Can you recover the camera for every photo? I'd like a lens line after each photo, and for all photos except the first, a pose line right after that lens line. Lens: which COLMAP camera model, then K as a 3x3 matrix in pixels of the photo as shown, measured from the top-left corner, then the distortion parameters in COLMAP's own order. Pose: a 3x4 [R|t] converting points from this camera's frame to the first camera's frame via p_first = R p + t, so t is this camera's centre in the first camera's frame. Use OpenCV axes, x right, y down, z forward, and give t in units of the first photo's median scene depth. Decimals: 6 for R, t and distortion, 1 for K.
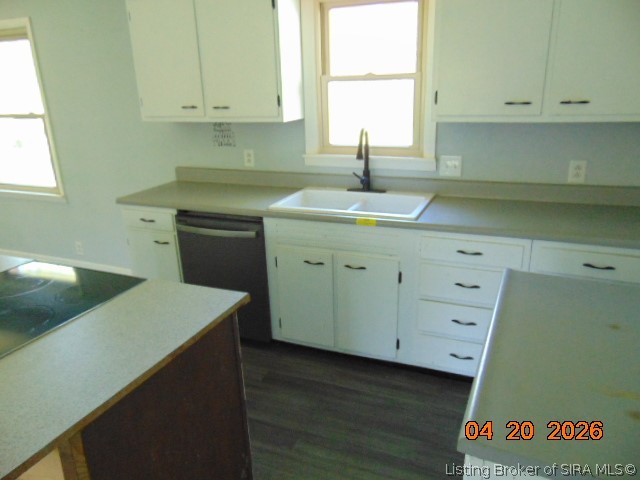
lens RADIAL K [[481.7, 0, 320.0], [0, 481.7, 240.0], [0, 0, 1]] dist [-0.041091, 0.114190]
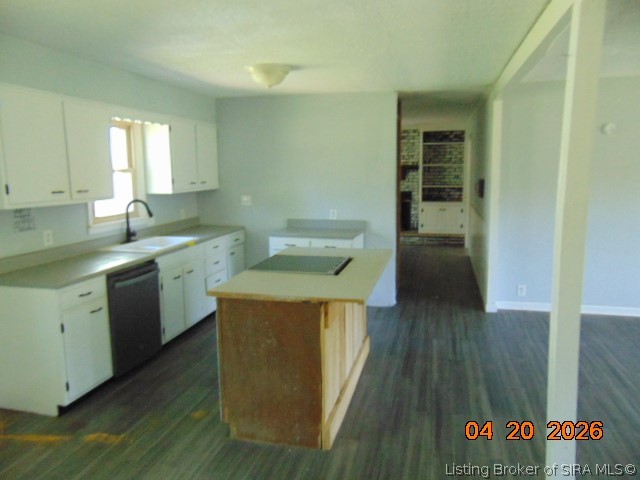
lens RADIAL K [[481.7, 0, 320.0], [0, 481.7, 240.0], [0, 0, 1]] dist [-0.041091, 0.114190]
pose [[-0.162945, -0.113967, 0.980031, -1.425686], [0.321136, 0.933091, 0.161902, -0.153307], [-0.932910, 0.341104, -0.115444, 0.580298]]
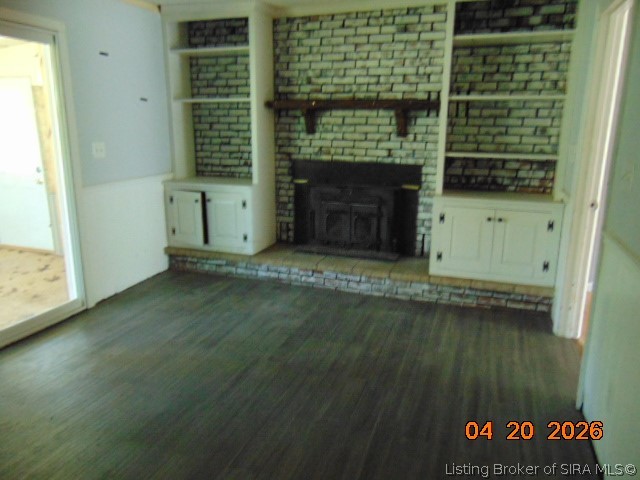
lens RADIAL K [[481.7, 0, 320.0], [0, 481.7, 240.0], [0, 0, 1]] dist [-0.041091, 0.114190]
pose [[-0.061116, -0.211366, 0.975494, -0.475749], [0.302857, 0.927319, 0.219902, -0.029995], [-0.951074, 0.308875, 0.007339, 0.187168]]
